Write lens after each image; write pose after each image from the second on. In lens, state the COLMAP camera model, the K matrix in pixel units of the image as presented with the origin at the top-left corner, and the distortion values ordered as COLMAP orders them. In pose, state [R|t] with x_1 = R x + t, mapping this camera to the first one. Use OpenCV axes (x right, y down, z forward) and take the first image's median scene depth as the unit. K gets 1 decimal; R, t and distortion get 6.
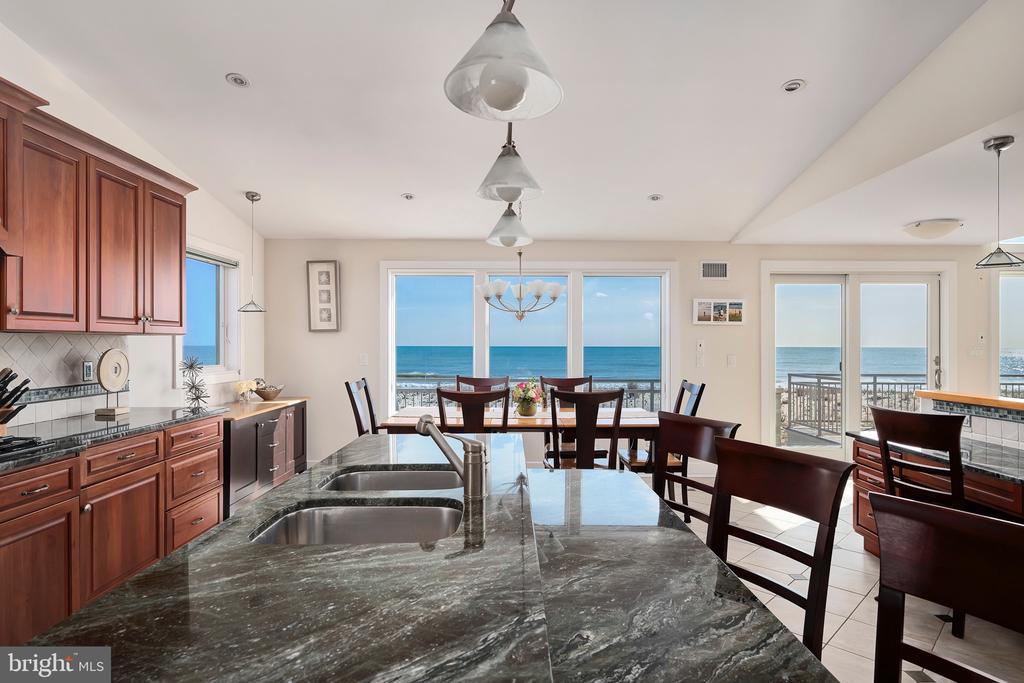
lens RADIAL K [[558.4, 0, 511.7], [0, 558.4, 342.3], [0, 0, 1]] dist [-0.000028, 0.001029]
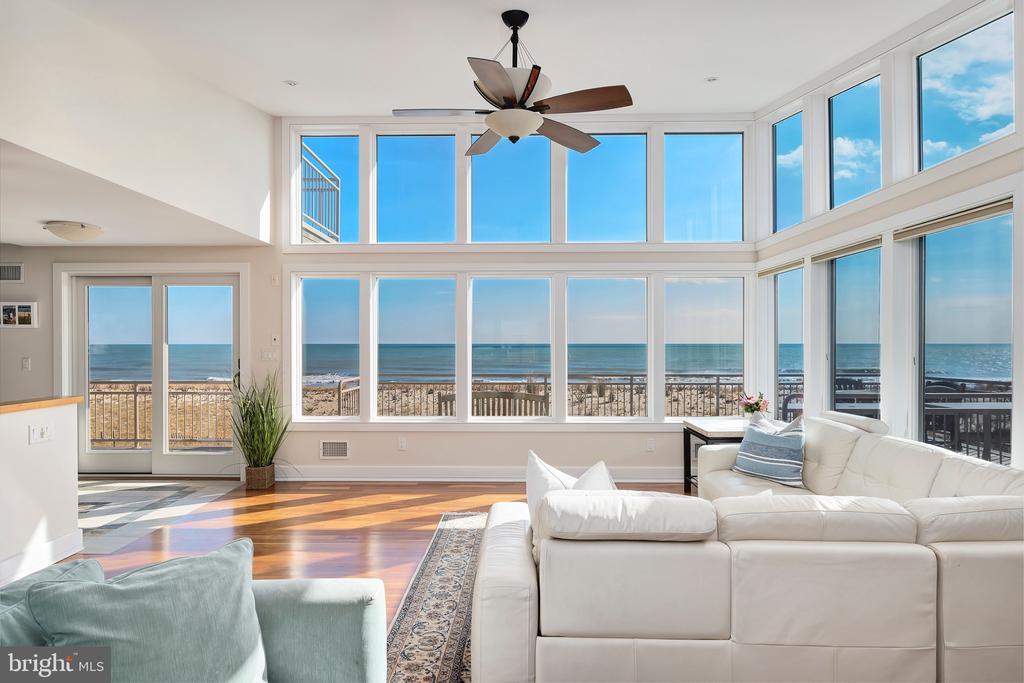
lens RADIAL K [[558.4, 0, 509.1], [0, 558.4, 347.6], [0, 0, 1]] dist [-0.000028, 0.001029]
pose [[0.999966, -0.005923, -0.005671, 1.266903], [0.005966, 0.999953, 0.007619, 0.001363], [0.005626, -0.007652, 0.999955, 0.011787]]
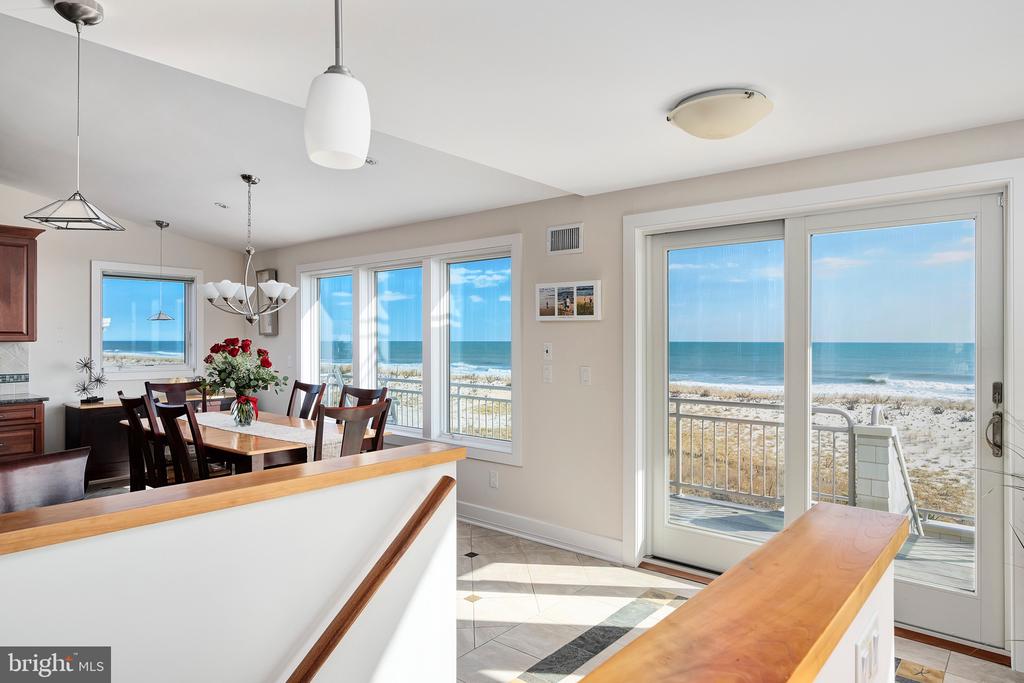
lens RADIAL K [[622.7, 0, 507.5], [0, 622.7, 338.1], [0, 0, 1]] dist [0.003449, -0.006451]
pose [[0.760384, -0.004603, -0.649458, 0.802882], [0.002176, 0.999987, -0.004540, -0.007417], [0.649470, 0.002039, 0.760384, 0.390230]]
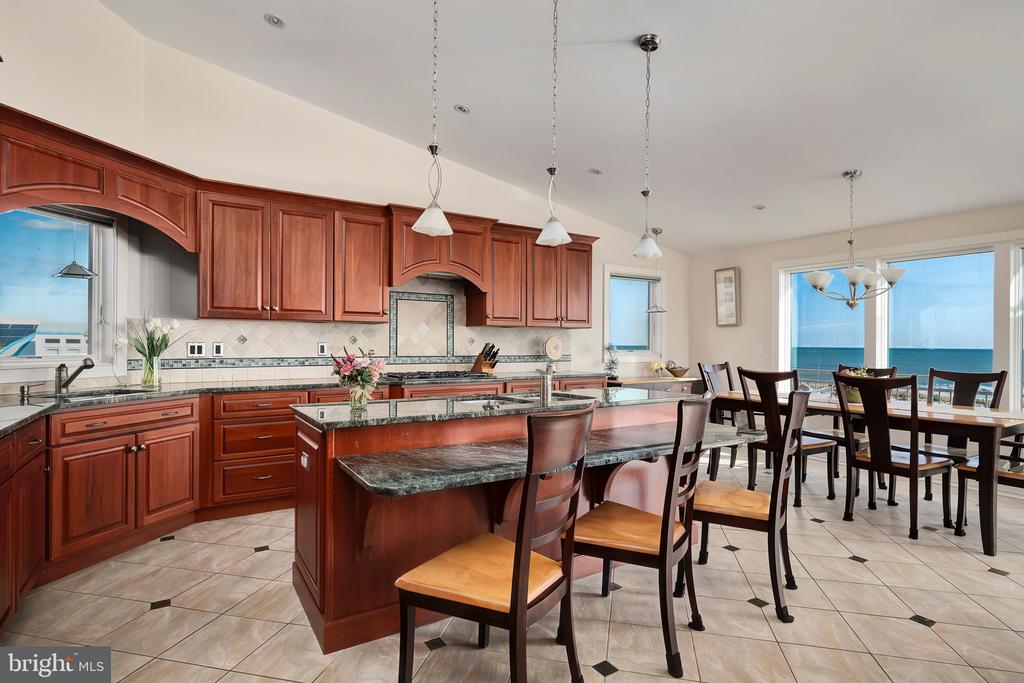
lens RADIAL K [[520.2, 0, 515.7], [0, 520.2, 340.7], [0, 0, 1]] dist [0.011872, -0.000297]
pose [[0.541587, -0.000102, -0.840645, 0.378712], [-0.003520, 0.999991, -0.002390, 0.018151], [0.840637, 0.004253, 0.541582, -0.013083]]
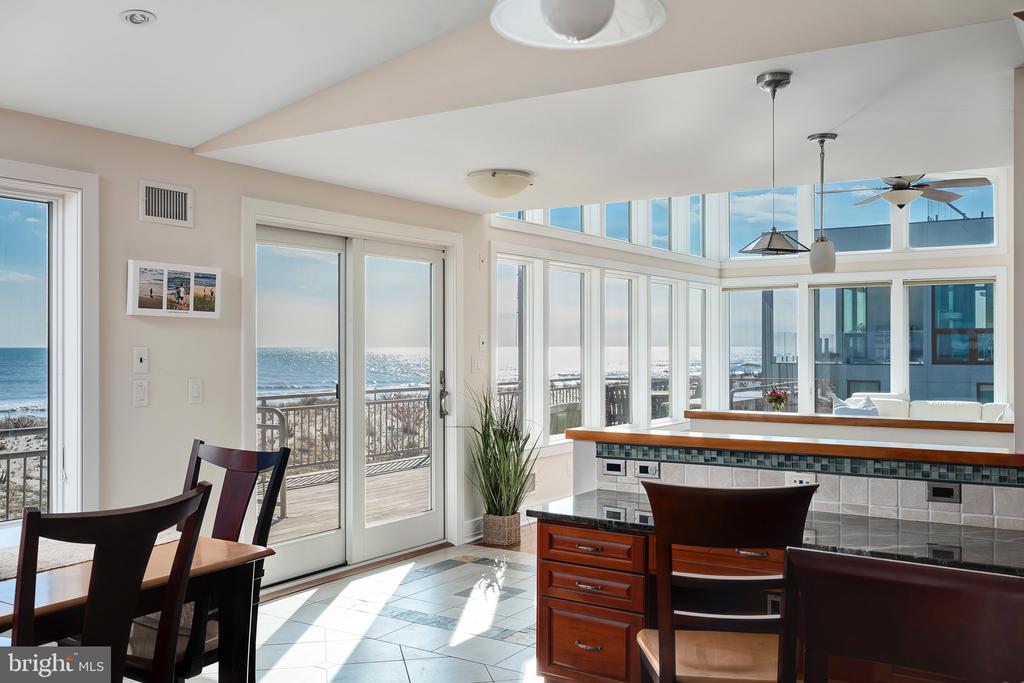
lens RADIAL K [[956.8, 0, 505.9], [0, 956.8, 346.3], [0, 0, 1]] dist [0.037112, 0.000000]
pose [[0.551576, -0.002176, 0.834122, -0.169378], [-0.003036, 0.999985, 0.004617, -0.010619], [-0.834119, -0.005079, 0.551561, 0.299239]]
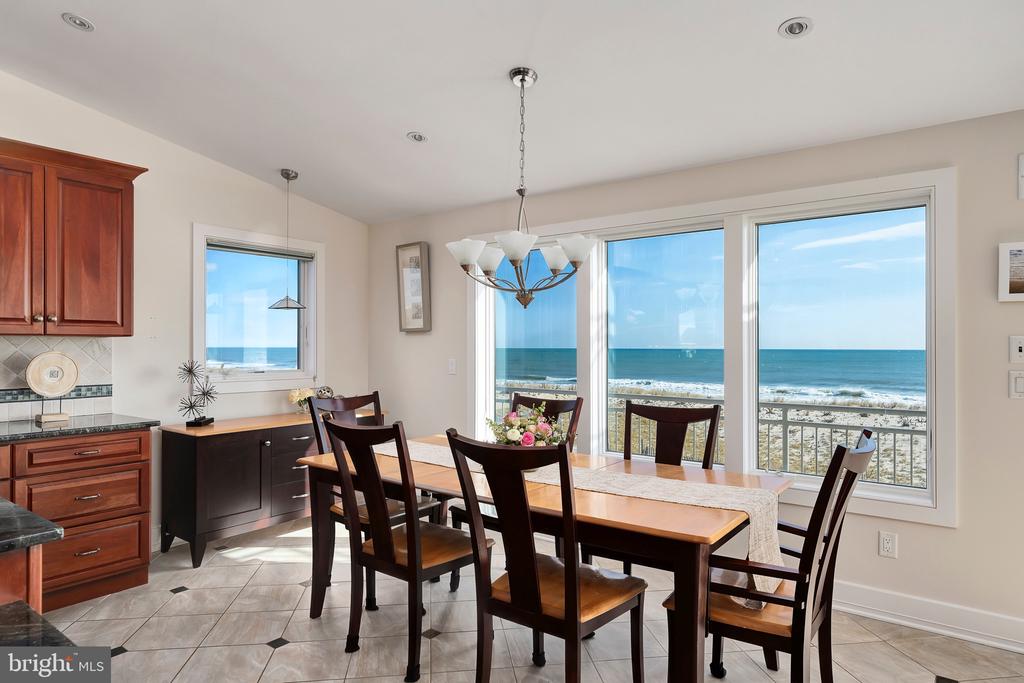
lens RADIAL K [[622.7, 0, 506.7], [0, 622.7, 347.3], [0, 0, 1]] dist [0.003449, -0.006451]
pose [[0.792787, -0.001269, -0.609498, 0.318712], [0.000874, 0.999999, -0.000945, 0.004206], [0.609499, 0.000217, 0.792787, 0.374313]]
